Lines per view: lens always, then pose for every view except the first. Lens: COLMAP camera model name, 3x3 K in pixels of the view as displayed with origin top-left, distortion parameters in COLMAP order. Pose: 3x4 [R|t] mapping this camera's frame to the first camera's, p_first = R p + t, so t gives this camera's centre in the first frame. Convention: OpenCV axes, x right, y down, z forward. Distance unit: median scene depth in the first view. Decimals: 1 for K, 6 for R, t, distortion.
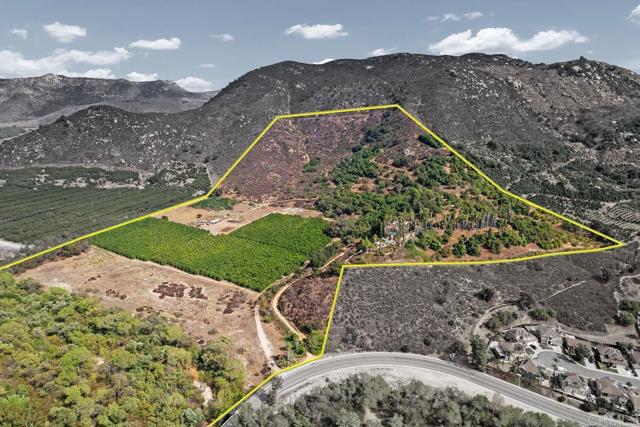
lens RADIAL K [[411.6, 0, 316.0], [0, 411.6, 214.6], [0, 0, 1]] dist [-0.087384, 0.087238]
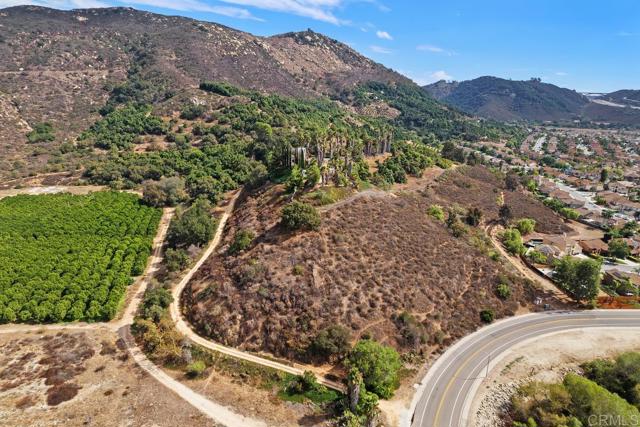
lens RADIAL K [[411.6, 0, 316.0], [0, 411.6, 214.6], [0, 0, 1]] dist [-0.087384, 0.087238]
pose [[0.765888, -0.162799, 0.622023, -0.124124], [0.160790, 0.985171, 0.059865, 0.051746], [-0.622545, 0.054165, 0.780707, 0.304575]]
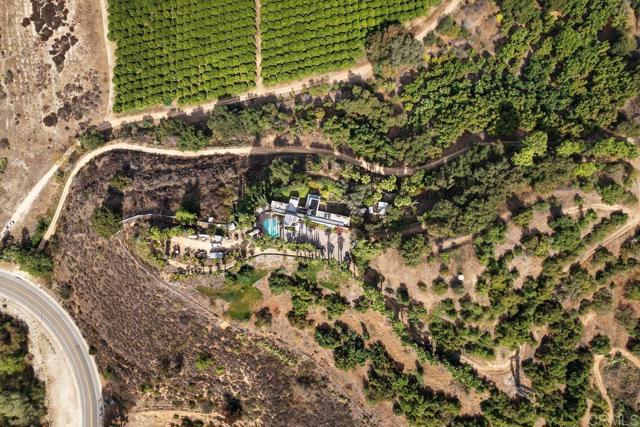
lens RADIAL K [[411.6, 0, 316.0], [0, 411.6, 214.6], [0, 0, 1]] dist [-0.087384, 0.087238]
pose [[0.616877, 0.781511, -0.093288, 0.157744], [-0.206215, 0.274873, 0.939106, -0.275723], [0.759564, -0.560076, 0.330722, 0.535430]]
